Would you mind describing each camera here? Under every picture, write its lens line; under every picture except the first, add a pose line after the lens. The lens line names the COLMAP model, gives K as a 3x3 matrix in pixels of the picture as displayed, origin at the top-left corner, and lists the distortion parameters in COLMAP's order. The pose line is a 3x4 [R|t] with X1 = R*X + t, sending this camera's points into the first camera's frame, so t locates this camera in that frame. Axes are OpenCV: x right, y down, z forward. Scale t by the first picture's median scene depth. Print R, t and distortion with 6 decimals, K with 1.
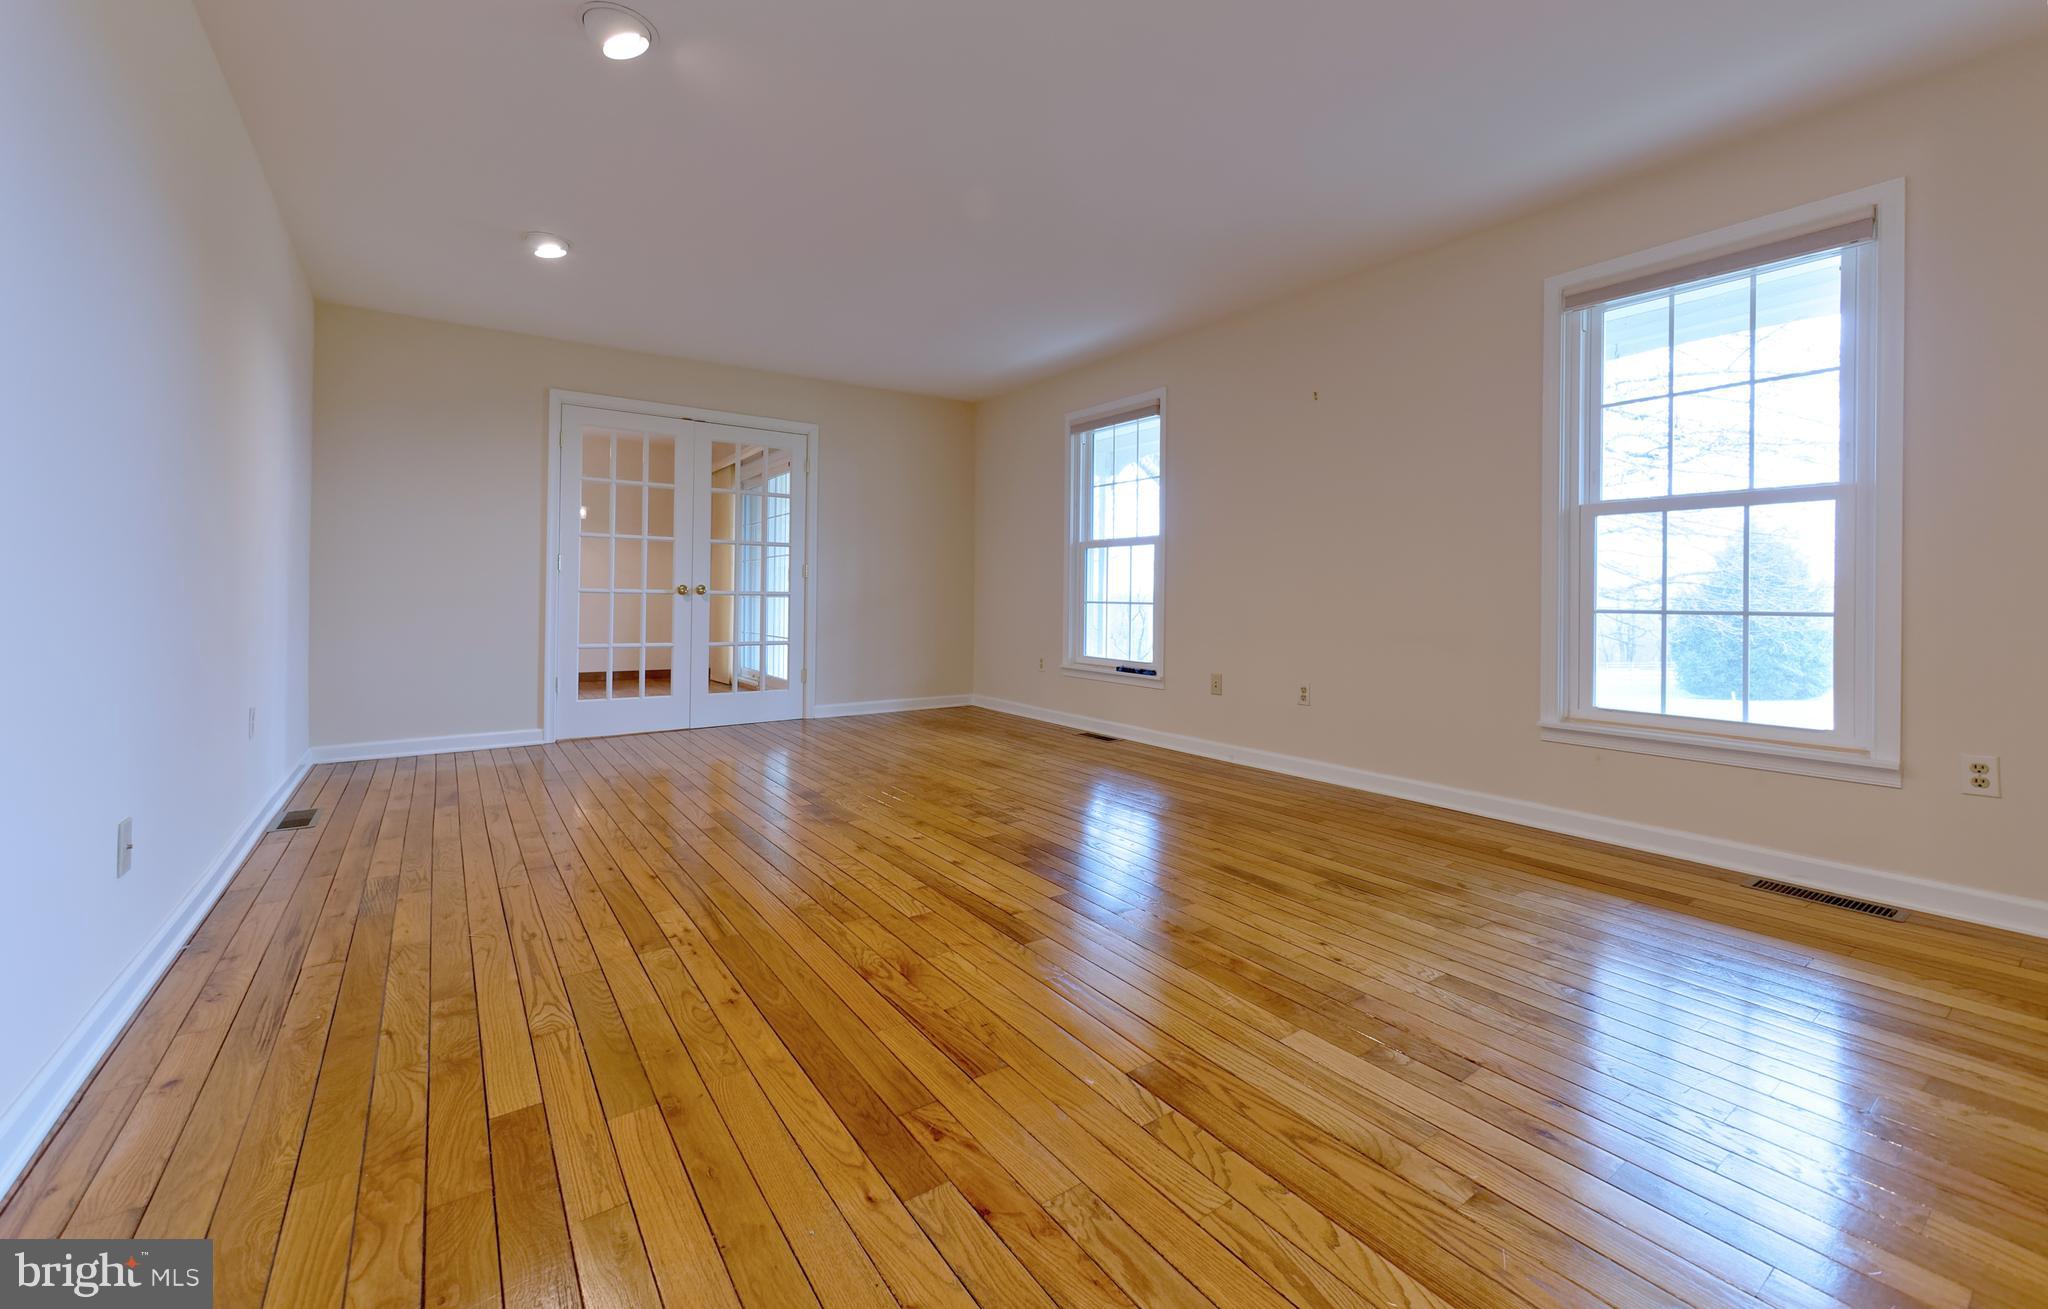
lens RADIAL K [[809.4, 0, 1011.7], [0, 809.4, 588.0], [0, 0, 1]] dist [-0.002838, 0.001456]
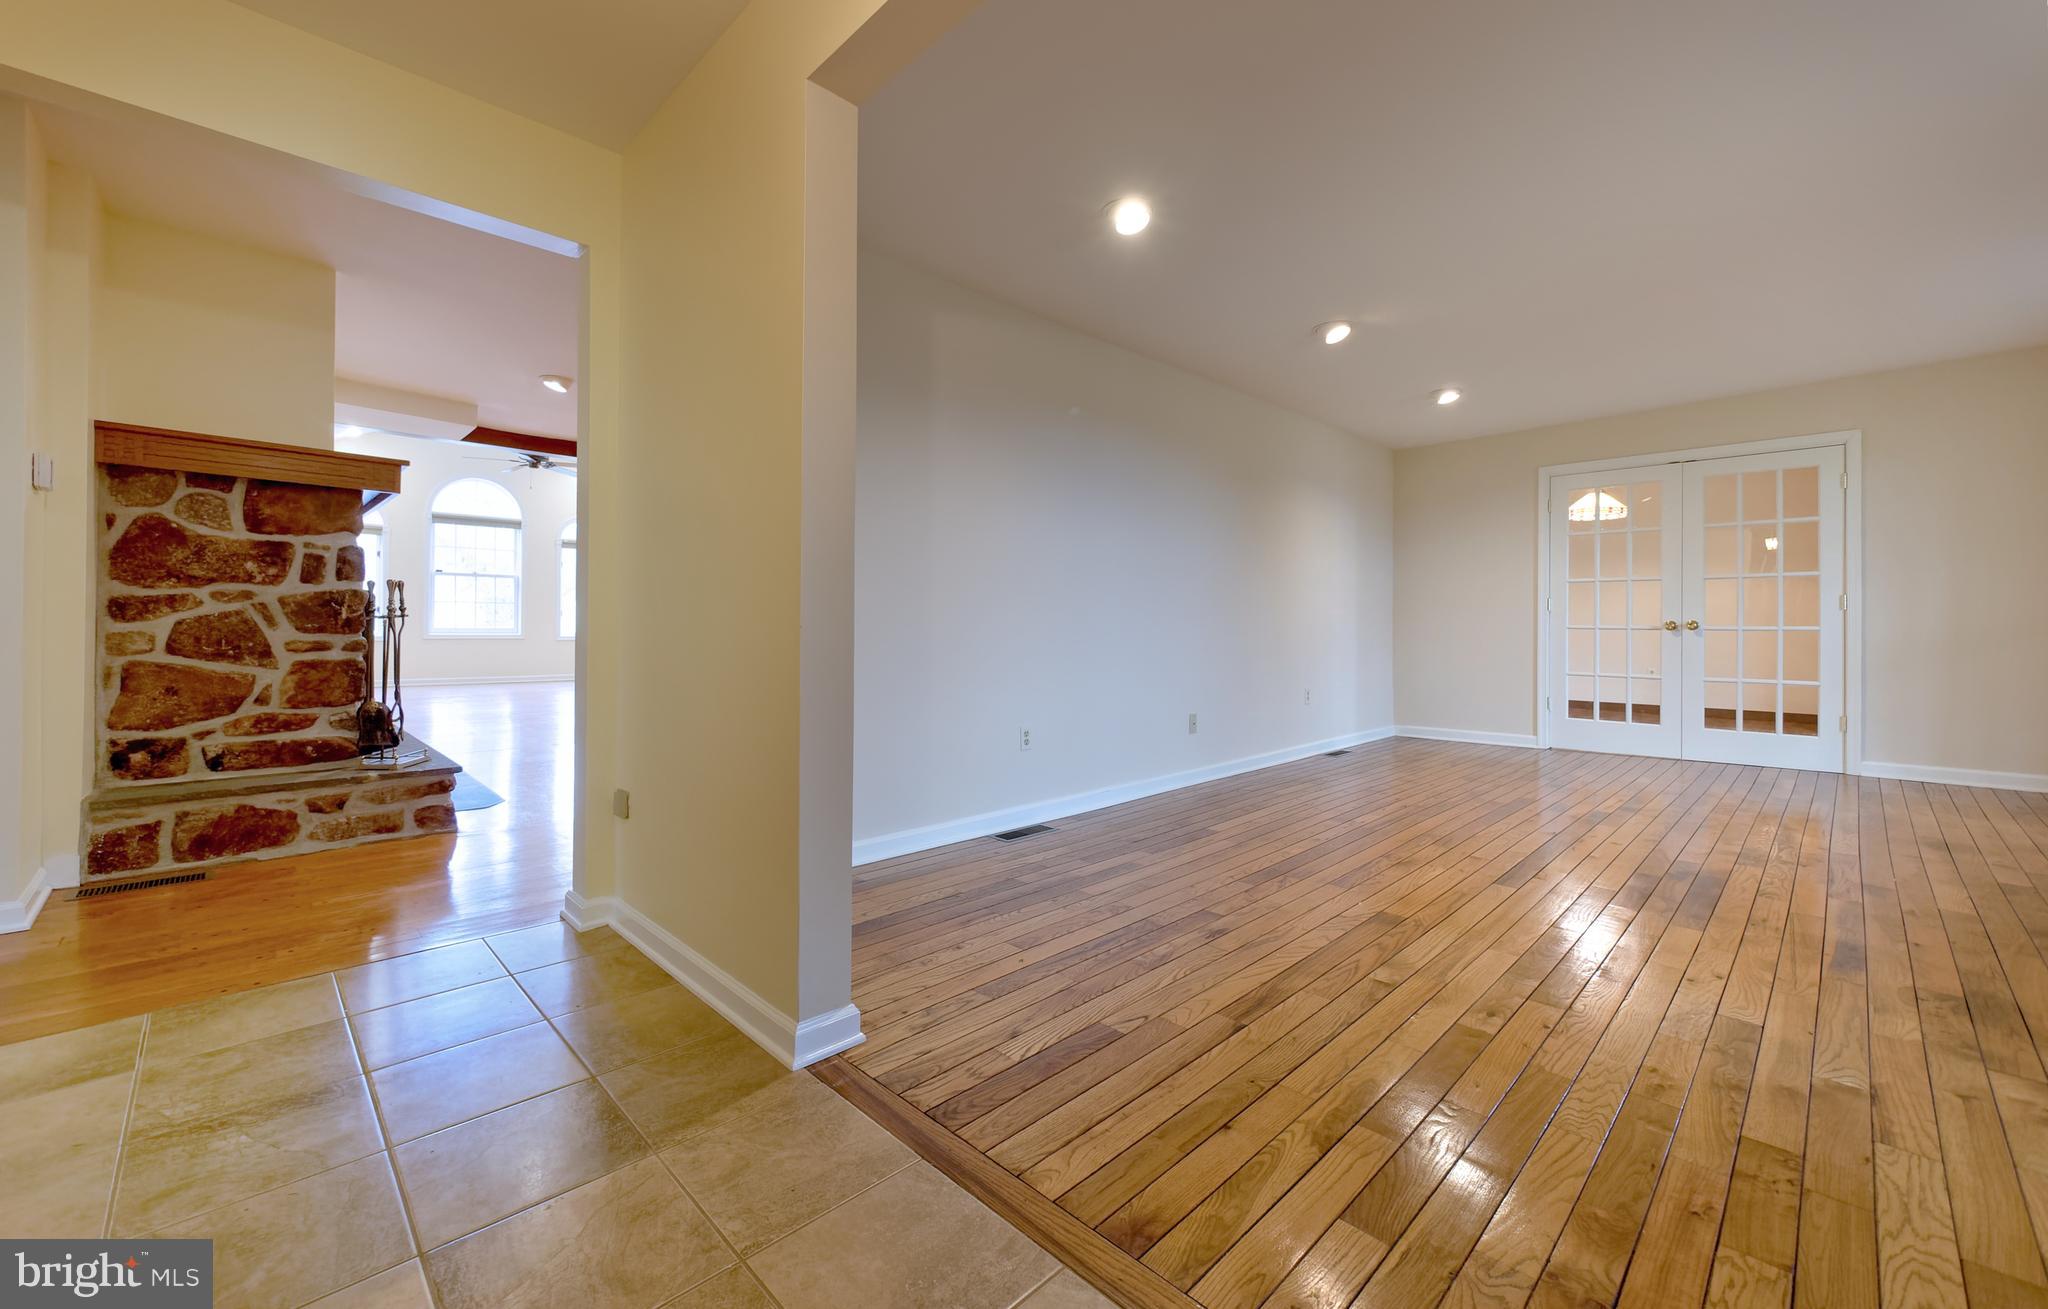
lens RADIAL K [[809.4, 0, 1013.7], [0, 809.4, 639.6], [0, 0, 1]] dist [-0.002838, 0.001456]
pose [[0.156876, 0.009329, -0.987574, 0.761731], [0.010682, 0.999881, 0.011143, -0.001654], [0.987560, -0.012298, 0.156758, -0.014879]]
